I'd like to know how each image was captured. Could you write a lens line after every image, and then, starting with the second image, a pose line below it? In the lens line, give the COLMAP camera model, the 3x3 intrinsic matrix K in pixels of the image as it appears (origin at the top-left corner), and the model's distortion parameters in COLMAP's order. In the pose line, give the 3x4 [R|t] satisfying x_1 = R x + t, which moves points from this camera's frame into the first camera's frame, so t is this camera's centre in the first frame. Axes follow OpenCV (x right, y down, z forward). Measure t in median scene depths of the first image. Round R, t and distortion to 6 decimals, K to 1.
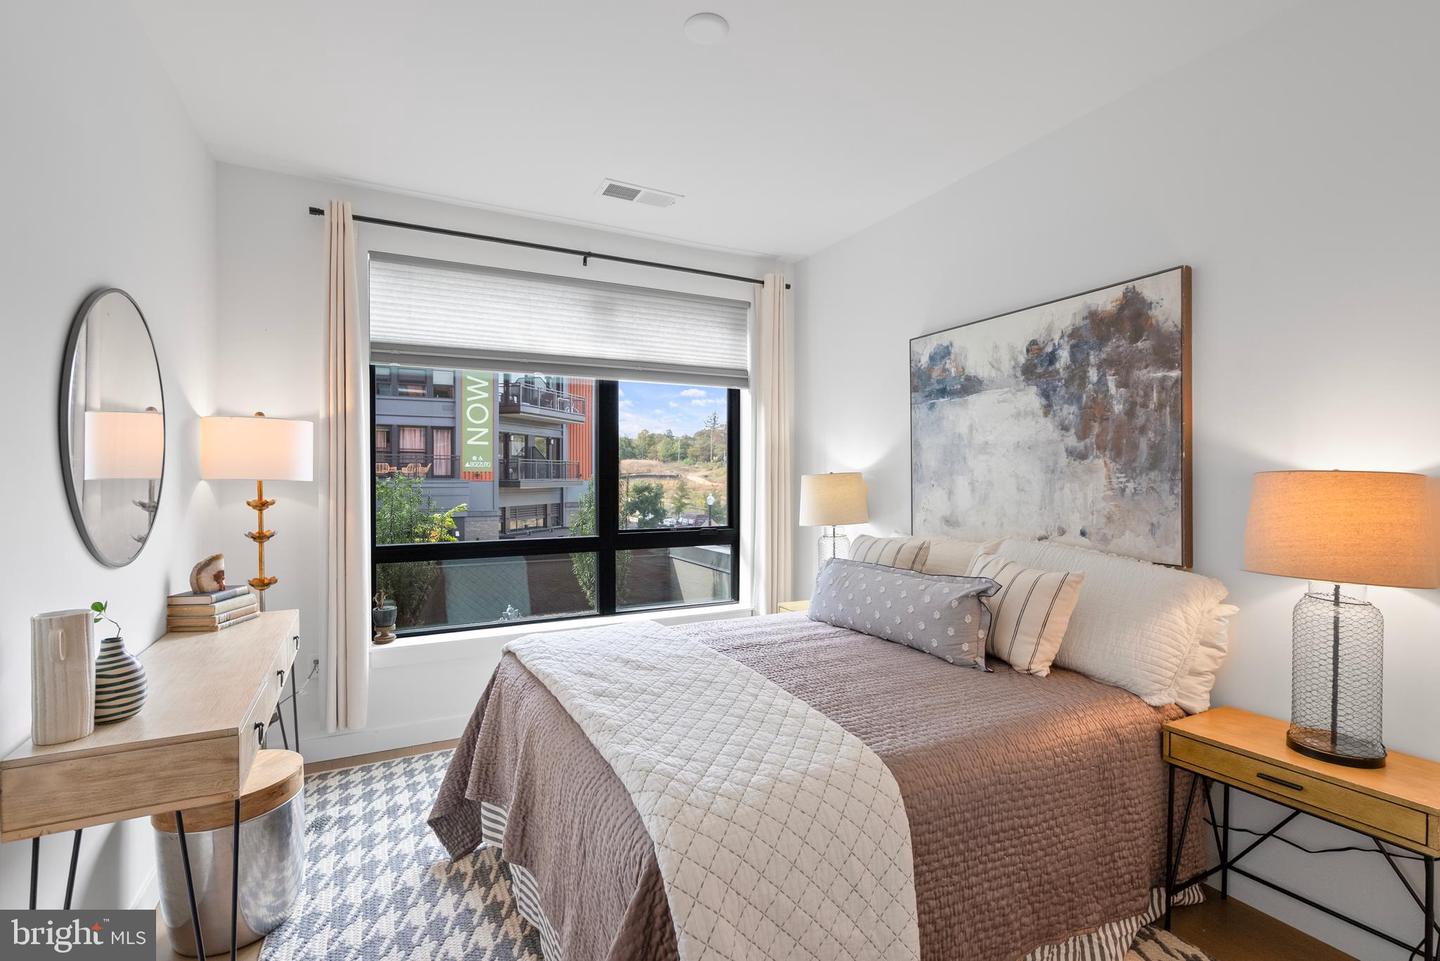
lens RADIAL K [[634.3, 0, 723.2], [0, 634.3, 482.8], [0, 0, 1]] dist [-0.008534, 0.000028]
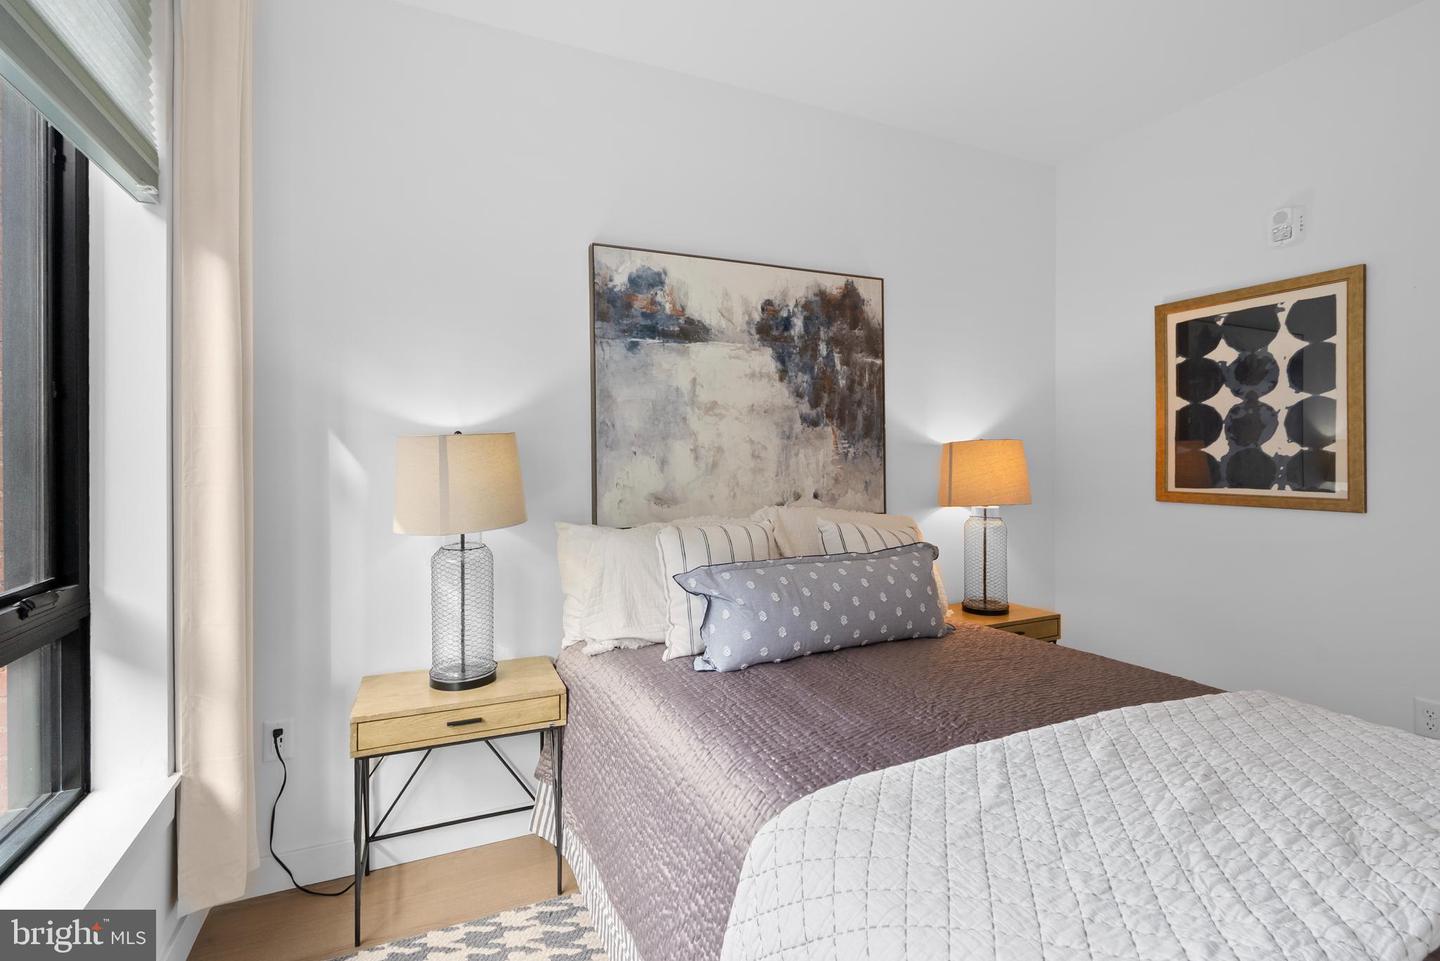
lens RADIAL K [[672.6, 0, 722.7], [0, 672.6, 441.6], [0, 0, 1]] dist [0.001458, 0.000279]
pose [[0.061375, 0.002697, 0.998111, -0.522311], [0.003114, 0.999991, -0.002893, -0.007844], [-0.998110, 0.003285, 0.061366, 0.989654]]
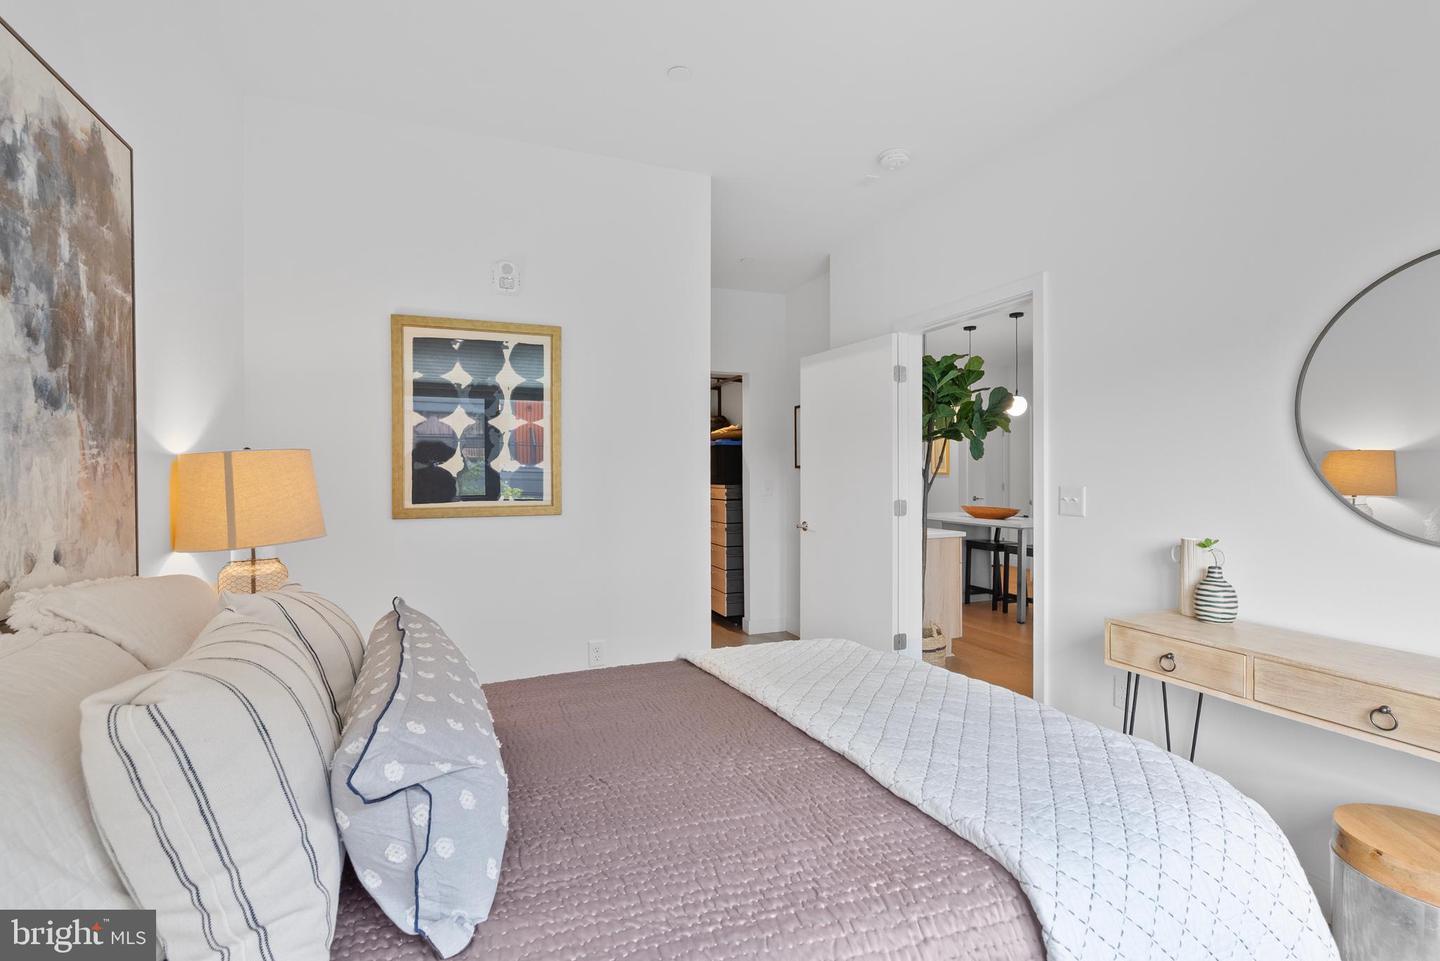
lens RADIAL K [[679.5, 0, 720.0], [0, 679.5, 480.5], [0, 0, 1]] dist [0.000068, -0.000189]
pose [[-0.993643, -0.012605, 0.111869, -0.009081], [-0.010901, 0.999815, 0.015828, 0.005110], [-0.112048, 0.014508, -0.993597, 1.341351]]
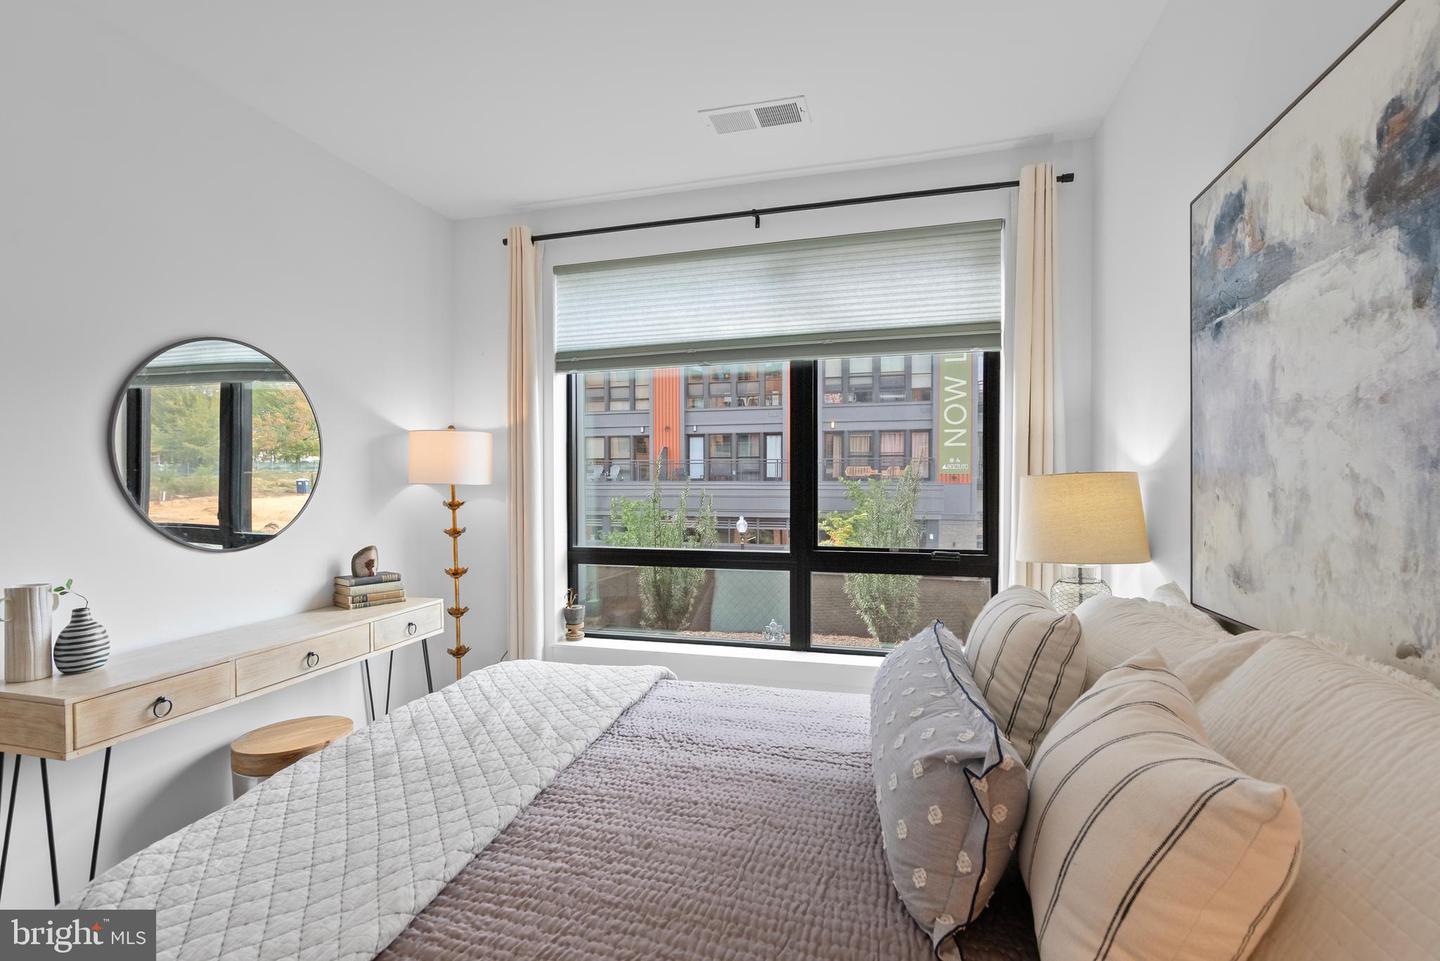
lens RADIAL K [[651.5, 0, 729.7], [0, 651.5, 488.2], [0, 0, 1]] dist [0.001312, 0.001107]
pose [[0.737765, 0.006301, -0.675028, 0.455716], [-0.003514, 0.999979, 0.005493, -0.004862], [0.675048, -0.001680, 0.737772, 0.459950]]
